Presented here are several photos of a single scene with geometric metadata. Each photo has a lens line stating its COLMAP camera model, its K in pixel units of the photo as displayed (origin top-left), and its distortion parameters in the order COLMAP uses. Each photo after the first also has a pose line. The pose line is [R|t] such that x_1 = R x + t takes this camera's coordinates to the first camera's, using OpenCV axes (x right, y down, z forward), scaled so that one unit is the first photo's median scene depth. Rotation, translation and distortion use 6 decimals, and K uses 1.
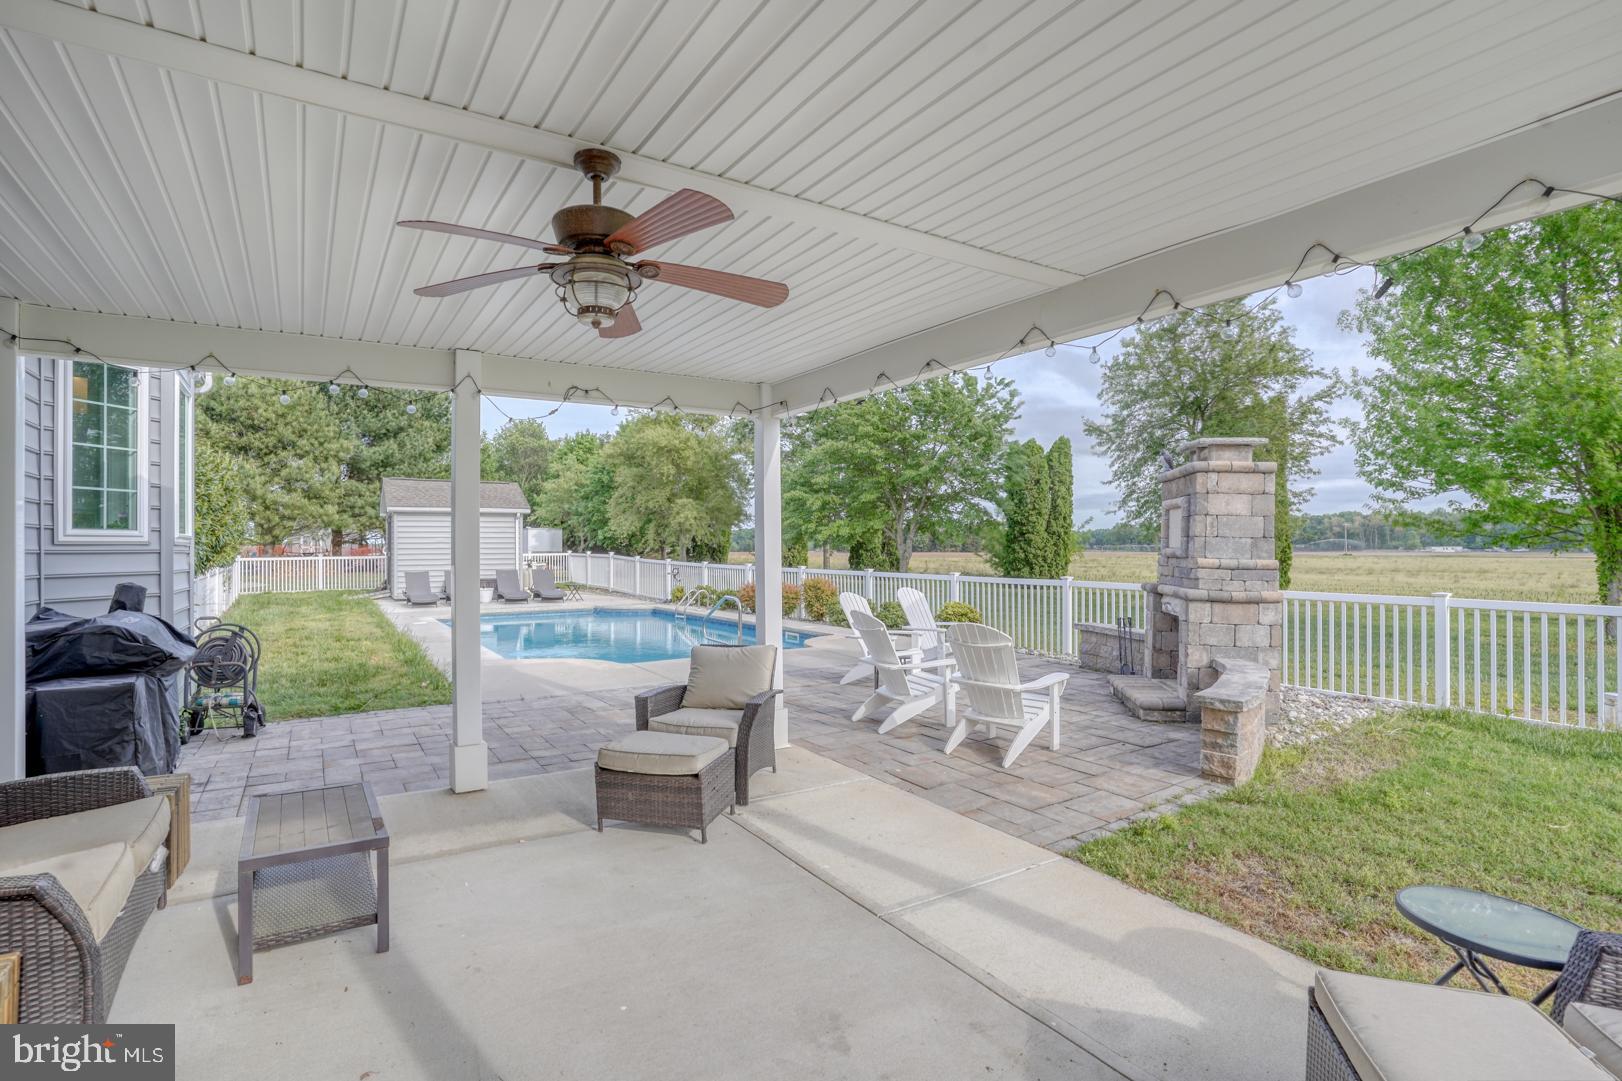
lens RADIAL K [[796.2, 0, 842.0], [0, 796.2, 539.0], [0, 0, 1]] dist [-0.079162, 0.041159]
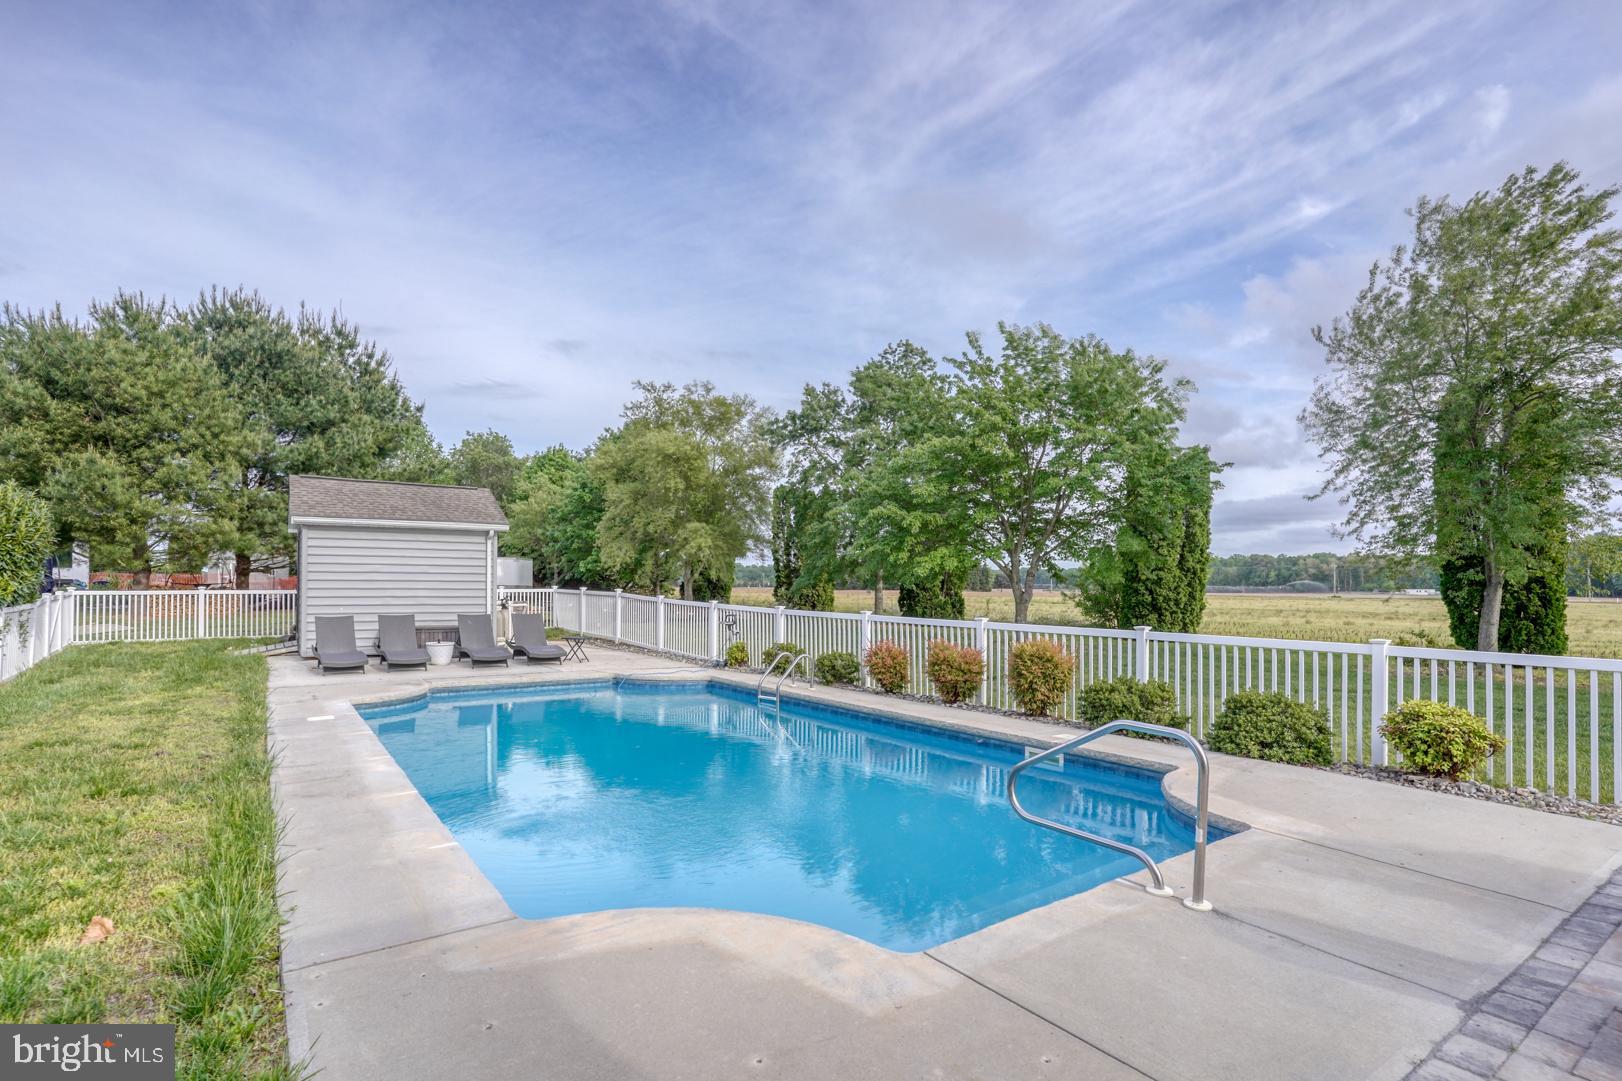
lens RADIAL K [[832.2, 0, 819.0], [0, 832.2, 568.7], [0, 0, 1]] dist [-0.053949, 0.031349]
pose [[0.999909, 0.012060, 0.006092, -0.104292], [-0.012012, 0.999897, -0.007853, 0.002107], [-0.006186, 0.007779, 0.999951, 0.224019]]
